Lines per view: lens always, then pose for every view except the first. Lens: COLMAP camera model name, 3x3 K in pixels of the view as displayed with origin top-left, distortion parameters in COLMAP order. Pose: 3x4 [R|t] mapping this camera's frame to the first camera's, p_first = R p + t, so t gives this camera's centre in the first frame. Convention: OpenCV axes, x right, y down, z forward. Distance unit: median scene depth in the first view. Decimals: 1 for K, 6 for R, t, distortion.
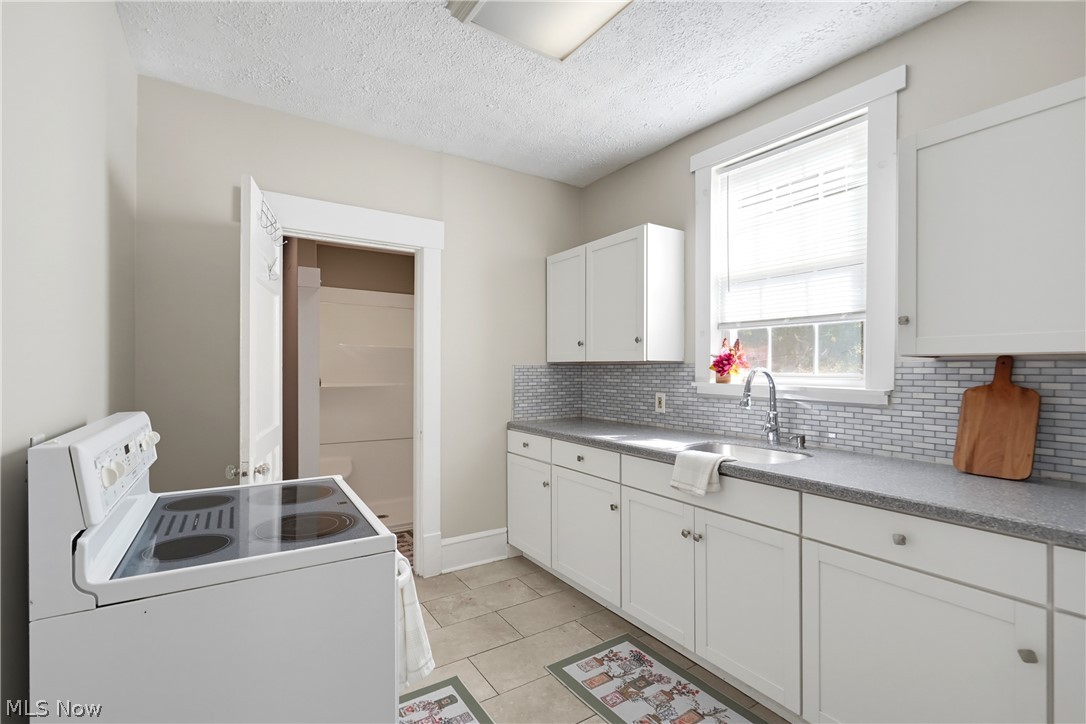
lens RADIAL K [[496.0, 0, 543.0], [0, 496.0, 362.0], [0, 0, 1]] dist [-0.001928, 0.001033]
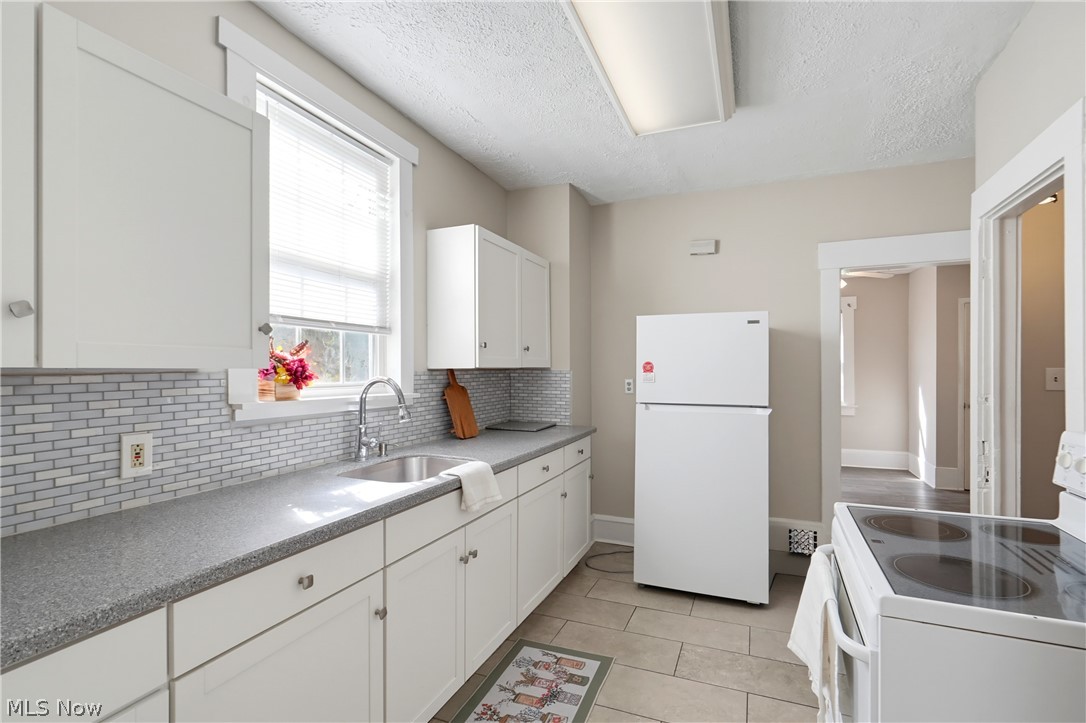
lens RADIAL K [[532.3, 0, 545.9], [0, 532.3, 381.5], [0, 0, 1]] dist [-0.001947, -0.000231]
pose [[-0.577146, 0.001411, 0.816640, -0.486896], [0.015260, 0.999843, 0.009057, 0.015704], [-0.816499, 0.017690, -0.577076, 1.180264]]
